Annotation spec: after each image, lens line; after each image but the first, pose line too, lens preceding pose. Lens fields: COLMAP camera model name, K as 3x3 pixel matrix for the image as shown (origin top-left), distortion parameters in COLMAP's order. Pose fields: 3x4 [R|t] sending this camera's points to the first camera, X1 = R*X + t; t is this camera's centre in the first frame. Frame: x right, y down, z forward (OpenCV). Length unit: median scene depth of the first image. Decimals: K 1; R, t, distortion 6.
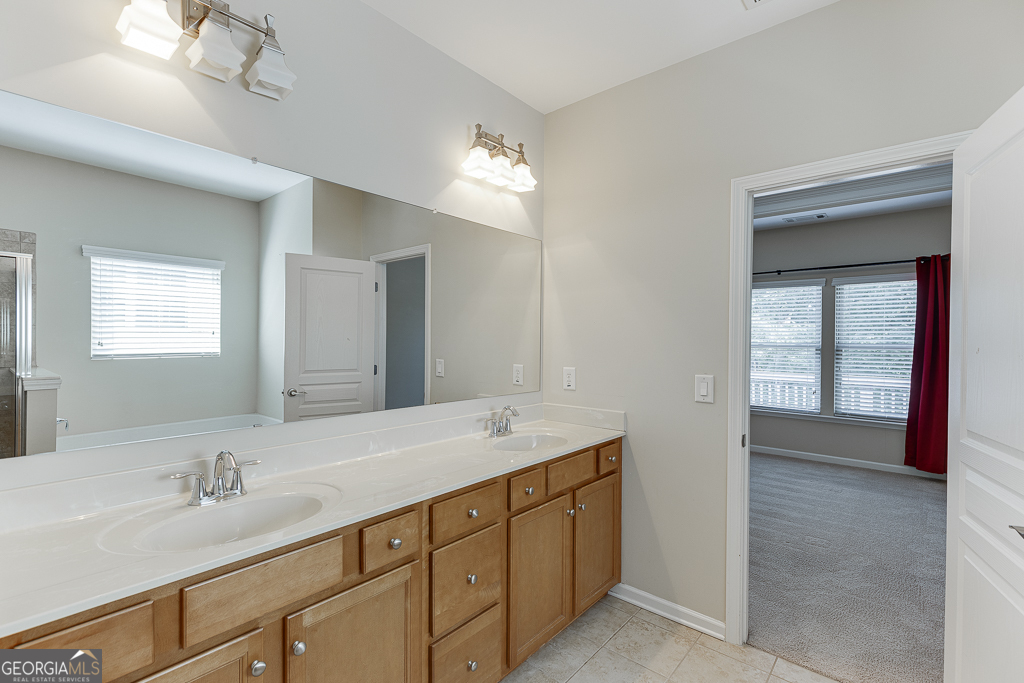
lens RADIAL K [[458.7, 0, 509.9], [0, 458.7, 341.3], [0, 0, 1]] dist [0.011730, -0.002367]
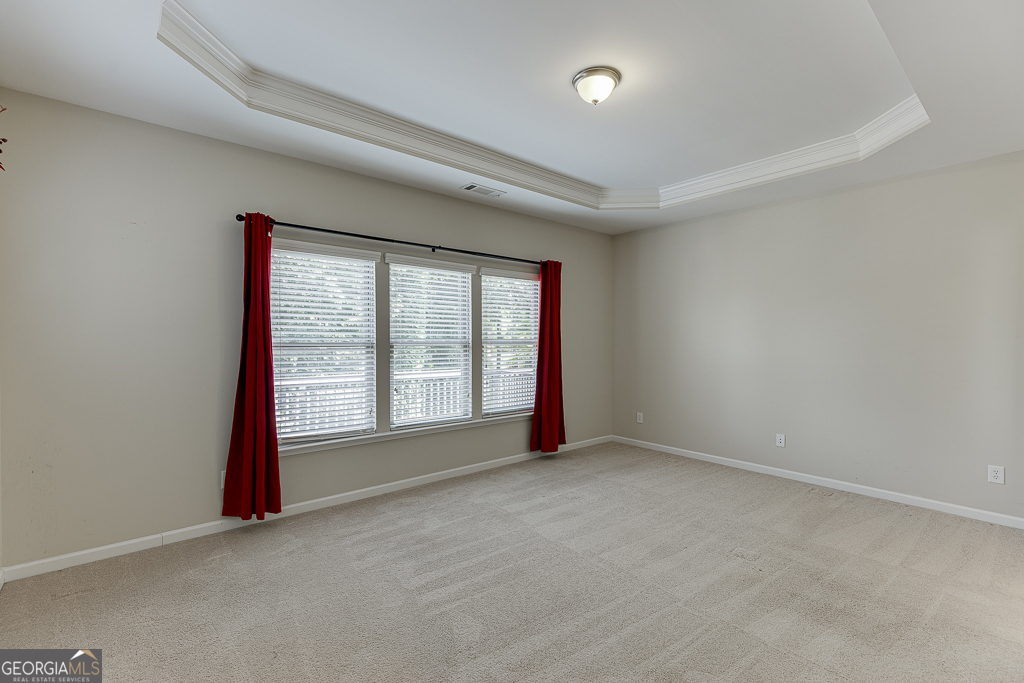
lens RADIAL K [[458.7, 0, 516.7], [0, 458.7, 339.2], [0, 0, 1]] dist [0.011730, -0.002367]
pose [[0.131113, -0.001847, 0.991366, -0.195728], [0.003049, 0.999994, 0.001460, 0.004264], [-0.991363, 0.002831, 0.131118, 0.854918]]
